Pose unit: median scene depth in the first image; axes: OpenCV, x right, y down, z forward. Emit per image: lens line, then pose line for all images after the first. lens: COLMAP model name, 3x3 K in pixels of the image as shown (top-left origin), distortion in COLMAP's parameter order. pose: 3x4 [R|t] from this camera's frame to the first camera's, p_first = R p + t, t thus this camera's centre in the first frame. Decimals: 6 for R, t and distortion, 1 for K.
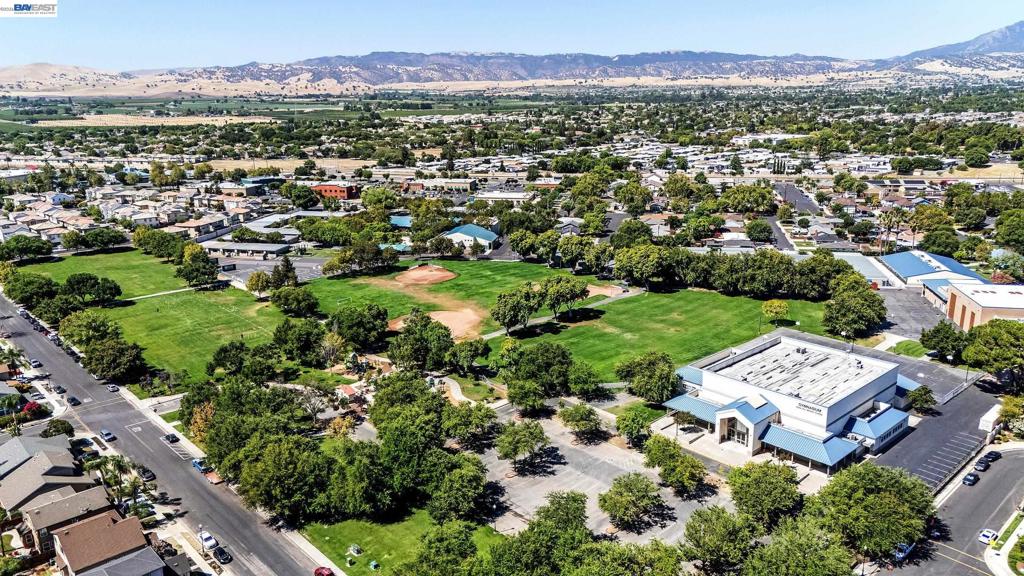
lens RADIAL K [[751.2, 0, 510.4], [0, 751.2, 285.0], [0, 0, 1]] dist [0.091492, -0.029288]
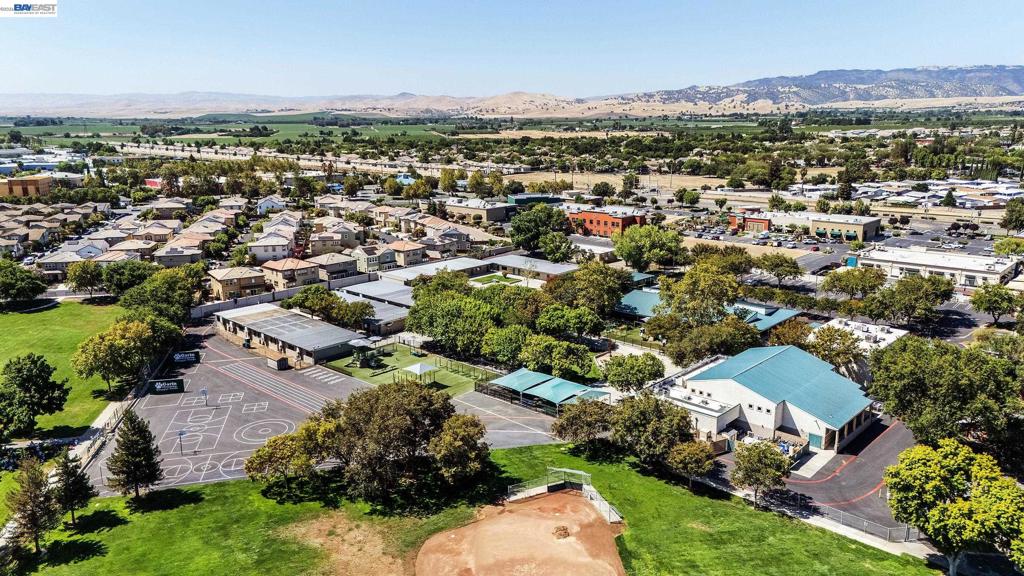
lens RADIAL K [[751.2, 0, 520.5], [0, 751.2, 286.2], [0, 0, 1]] dist [0.091492, -0.029288]
pose [[0.859910, 0.121541, -0.495765, 0.006855], [-0.135559, 0.990739, 0.007760, -0.060037], [0.492117, 0.060533, 0.868422, 0.392540]]
